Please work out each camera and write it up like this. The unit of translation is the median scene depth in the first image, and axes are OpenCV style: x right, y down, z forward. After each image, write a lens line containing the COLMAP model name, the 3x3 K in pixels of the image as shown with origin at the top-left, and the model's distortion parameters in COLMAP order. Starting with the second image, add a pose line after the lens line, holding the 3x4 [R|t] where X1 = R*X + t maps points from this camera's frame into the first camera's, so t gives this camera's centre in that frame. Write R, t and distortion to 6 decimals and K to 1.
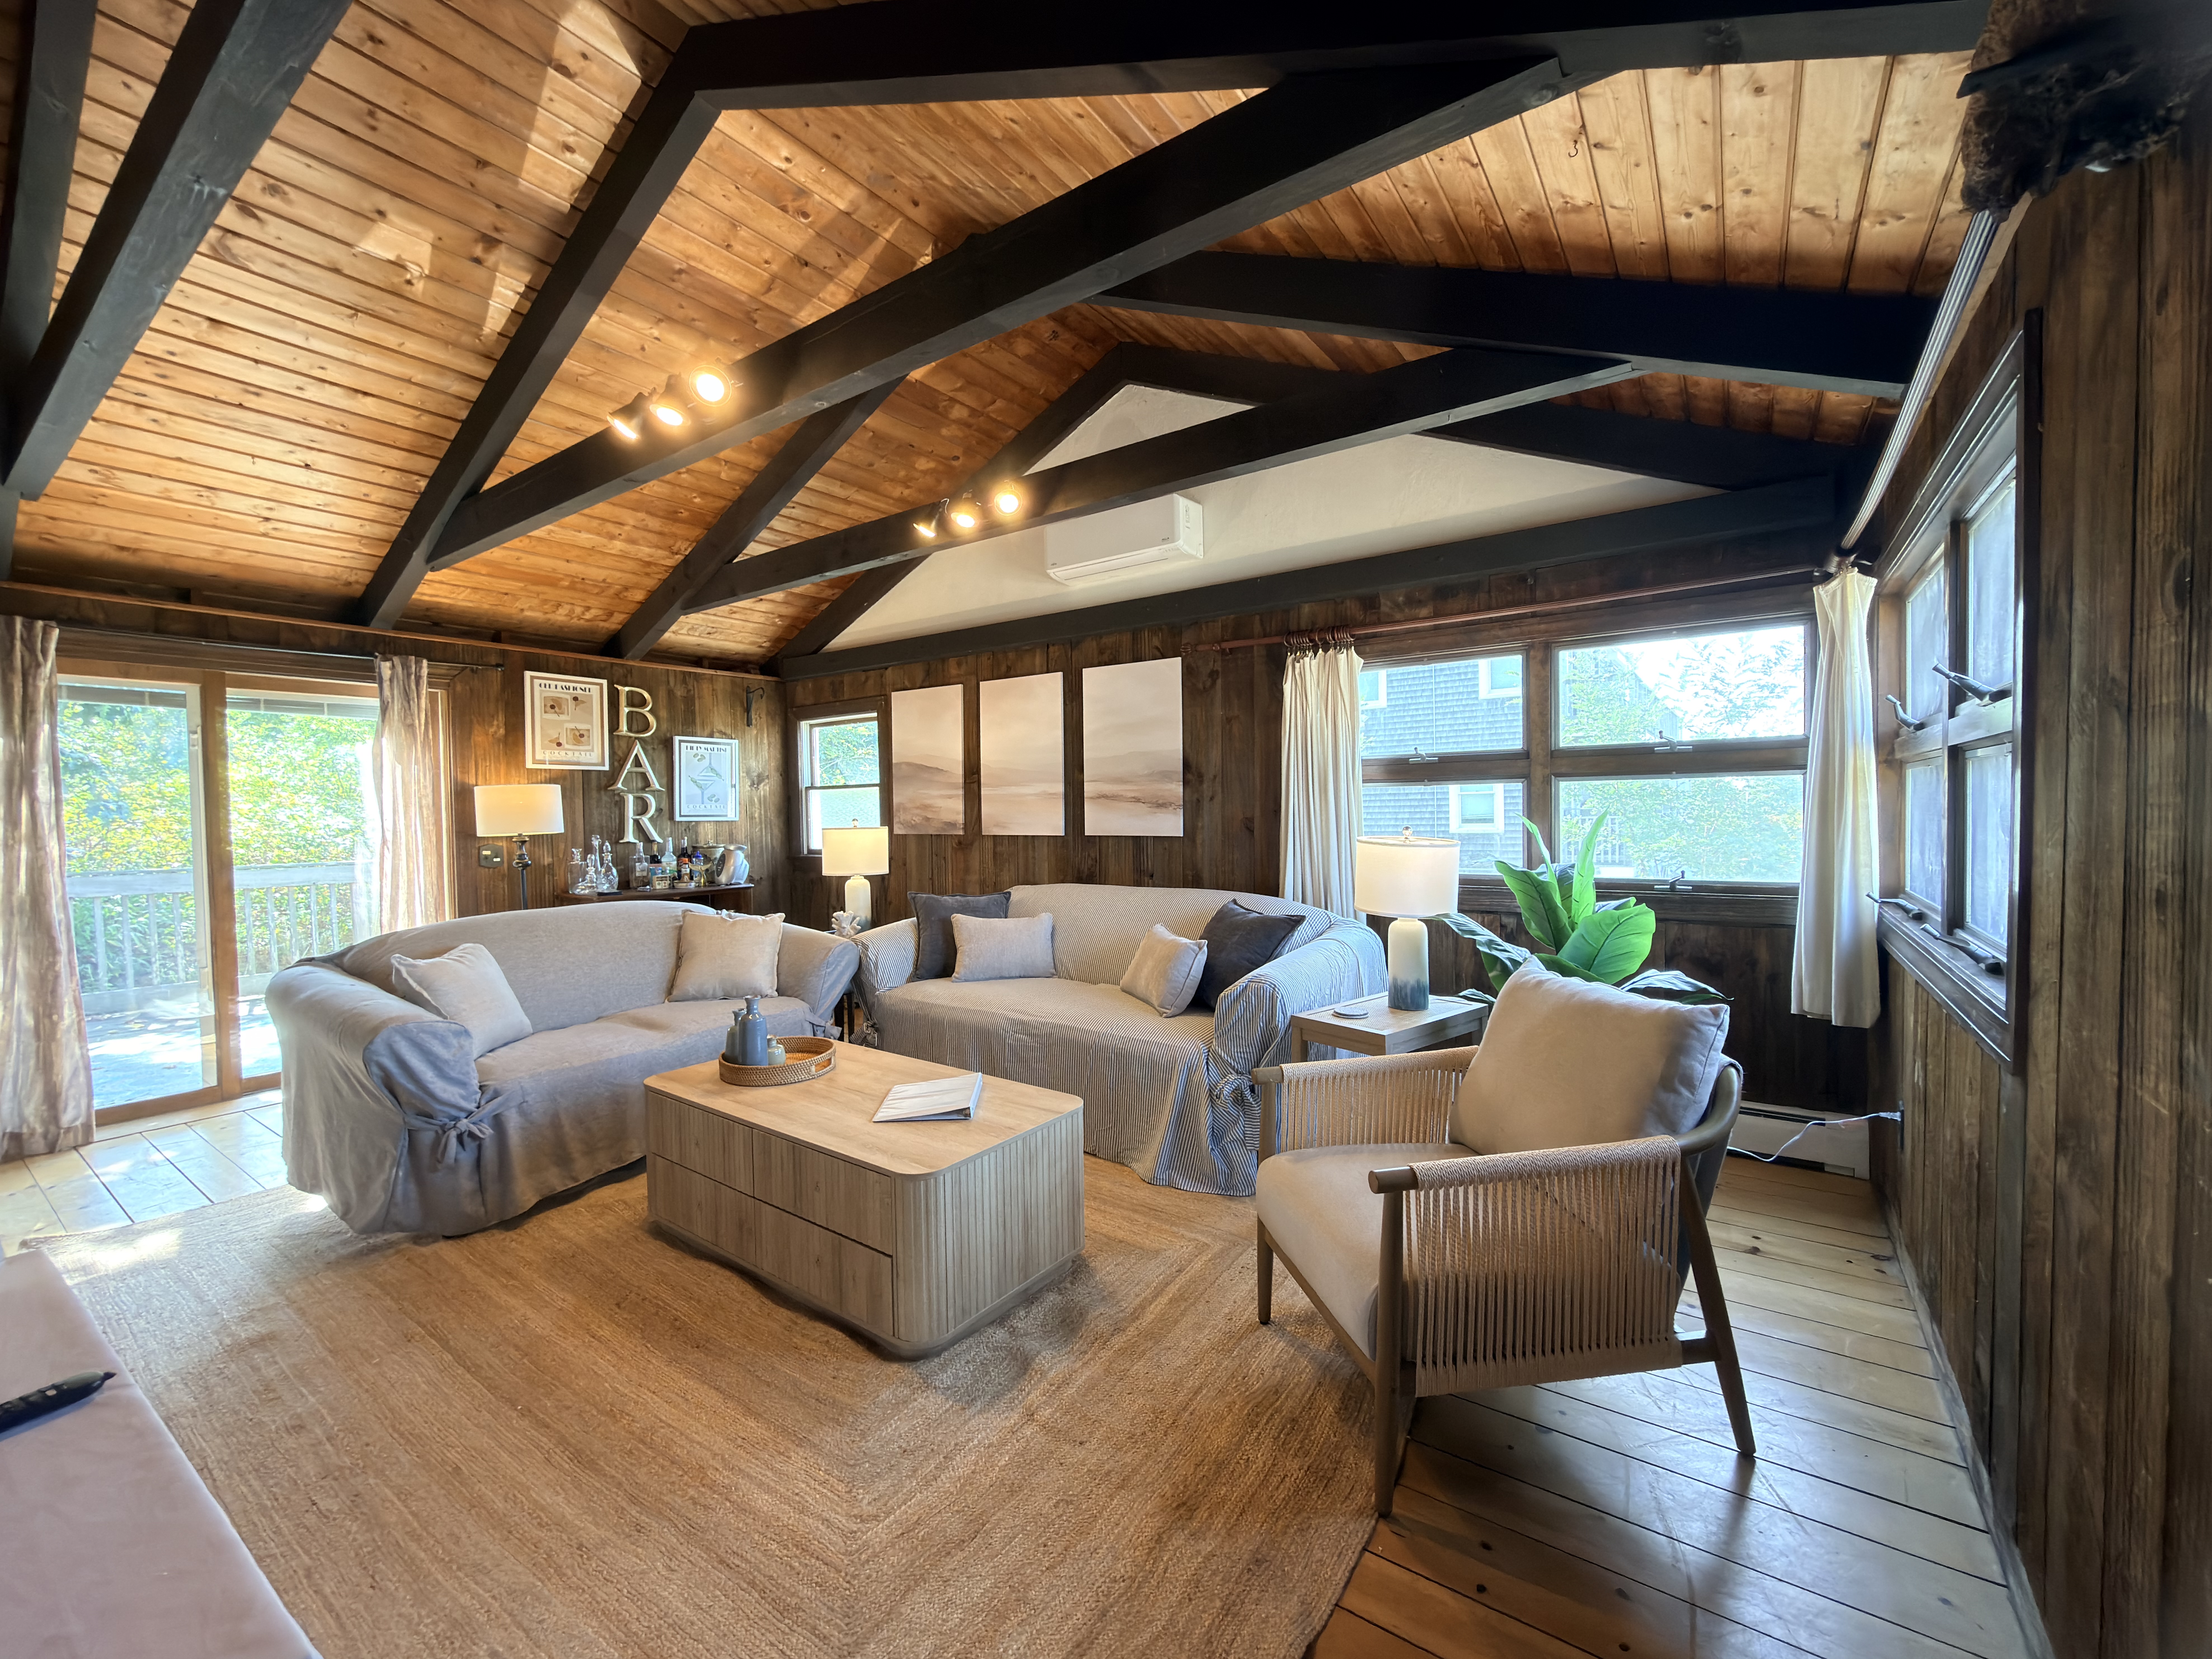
lens RADIAL K [[901.4, 0, 1105.1], [0, 901.4, 835.7], [0, 0, 1]] dist [0.002757, 0.000062]
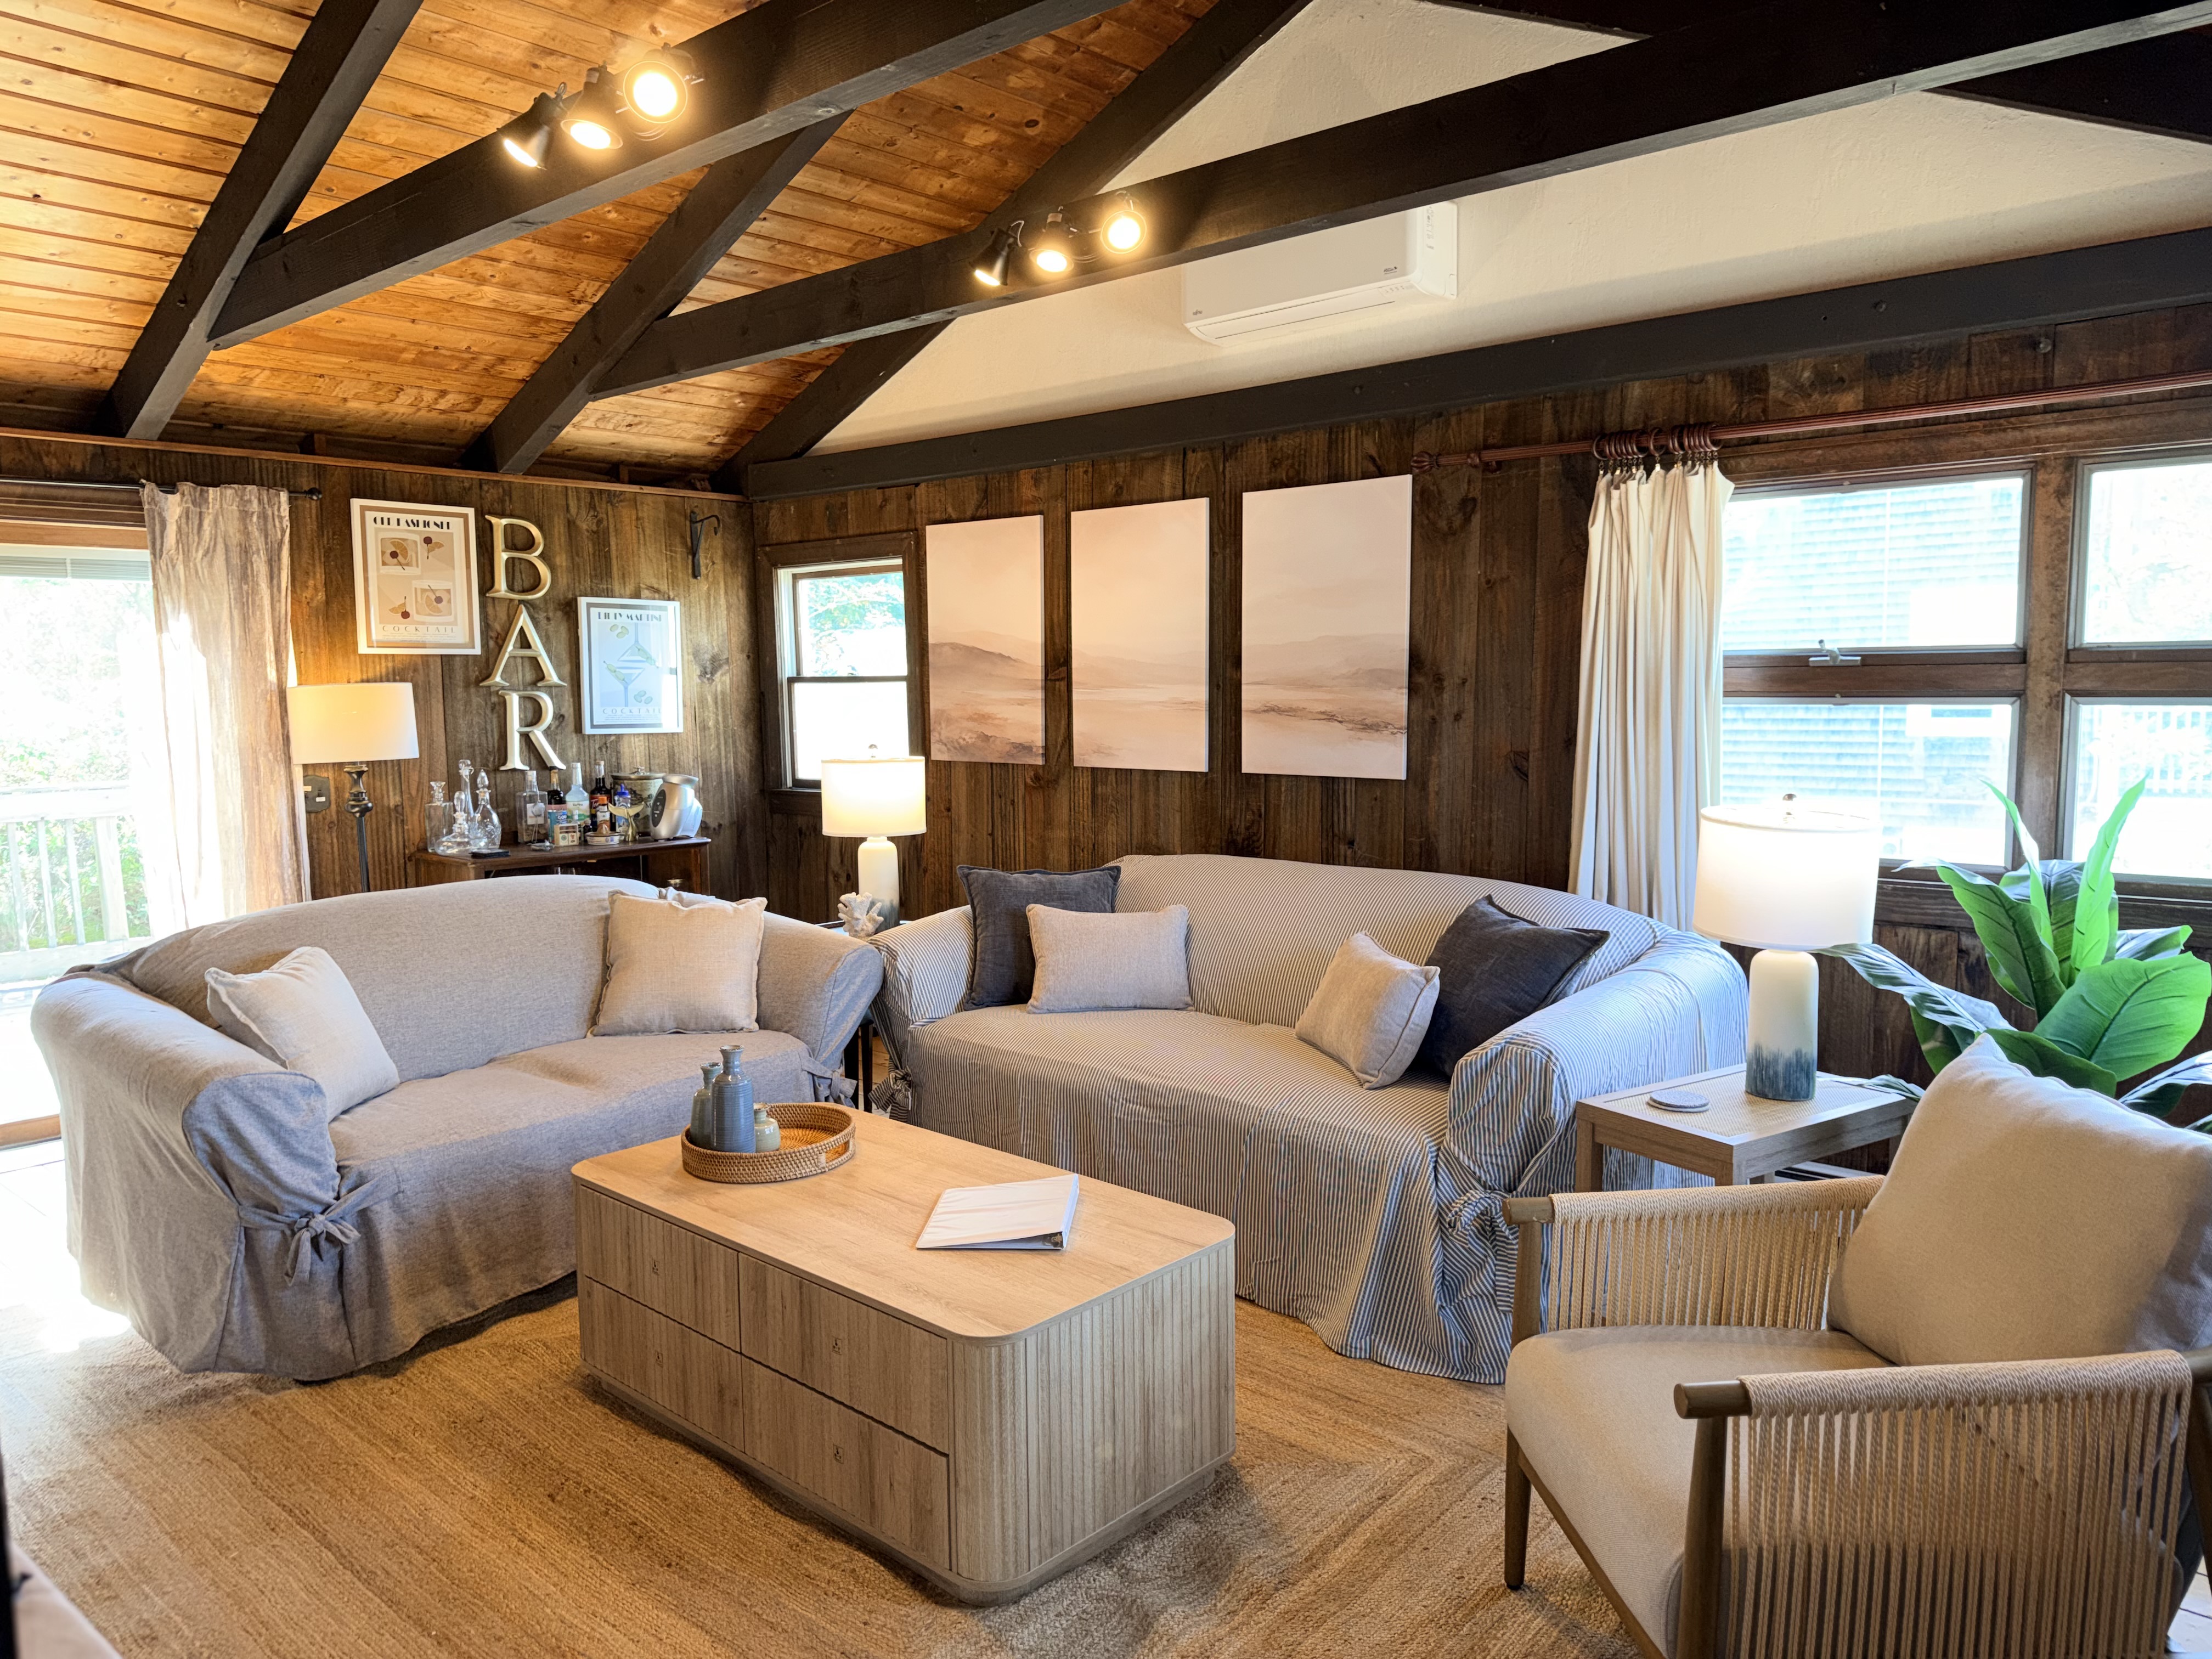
lens RADIAL K [[1562.4, 0, 1104.4], [0, 1562.4, 845.8], [0, 0, 1]] dist [0.046305, -0.052010]
pose [[0.993986, 0.016002, -0.108328, -0.000484], [-0.007126, 0.996620, 0.081838, -0.047816], [0.109272, -0.080574, 0.990741, -0.064486]]
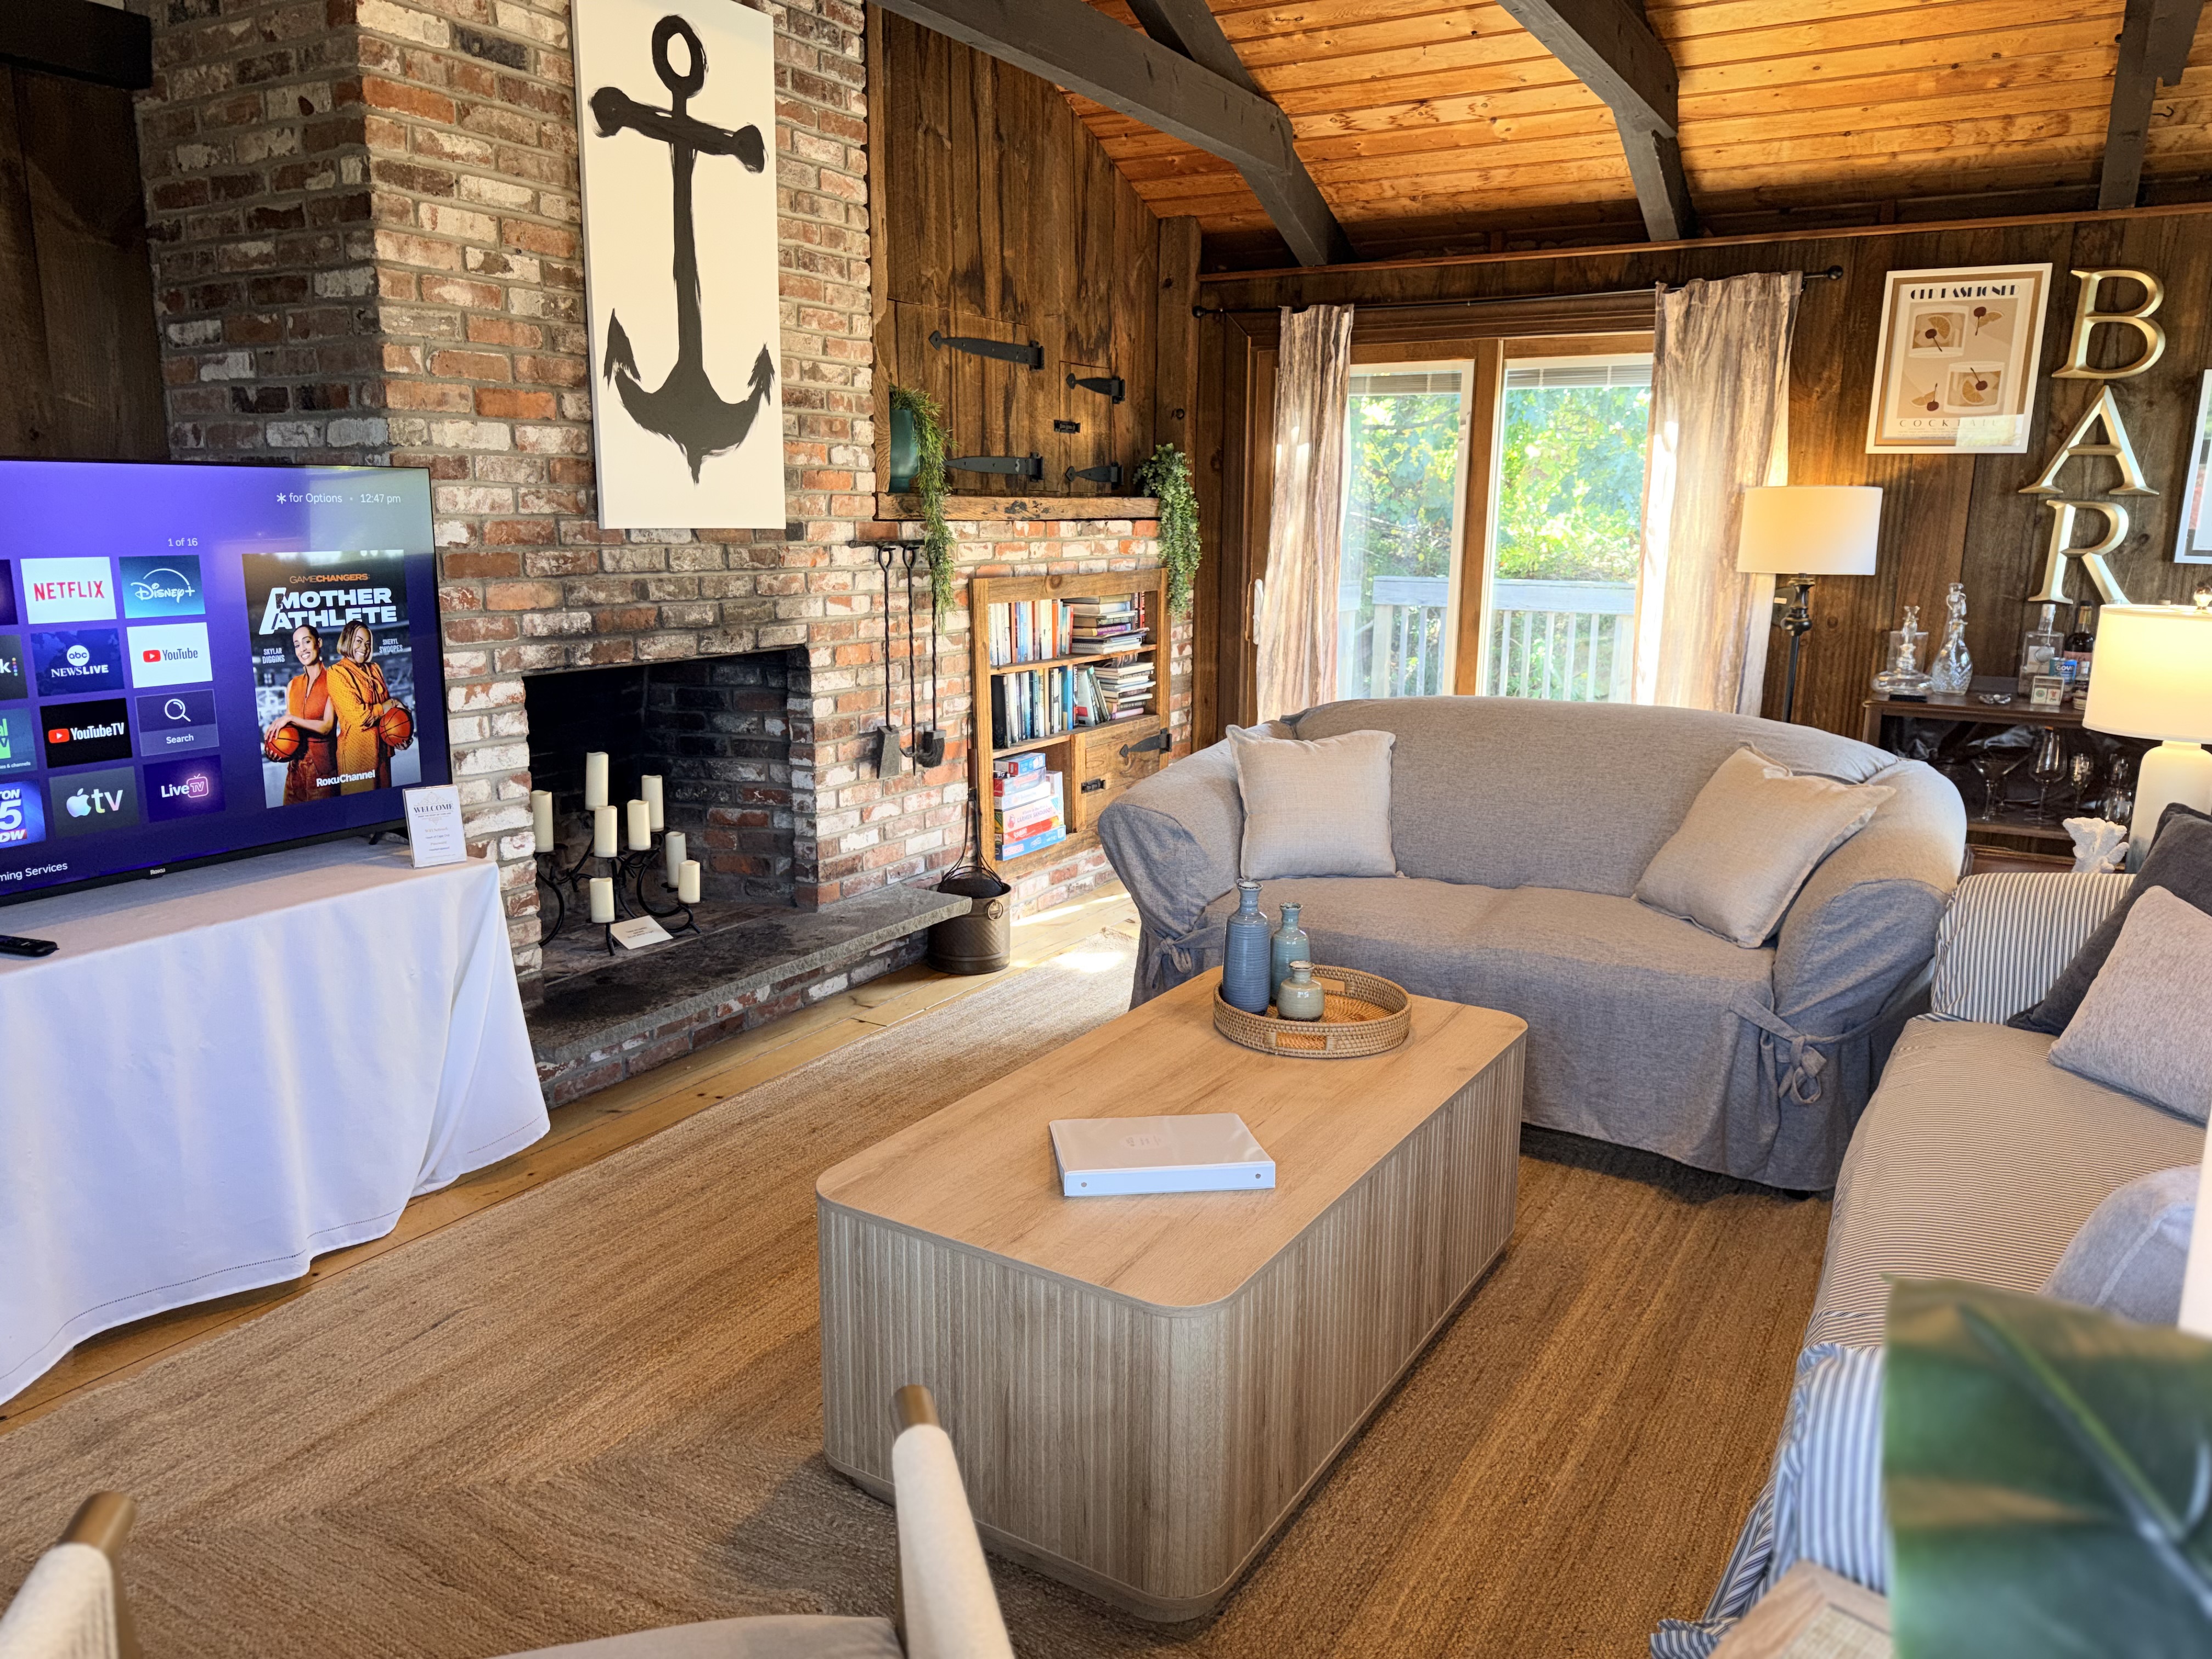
lens RADIAL K [[1562.4, 0, 1103.6], [0, 1562.4, 826.4], [0, 0, 1]] dist [0.046305, -0.052010]
pose [[0.071401, 0.219694, -0.972953, 0.445885], [-0.042289, 0.975232, 0.217105, -0.057159], [0.996551, 0.025644, 0.078923, 0.626293]]
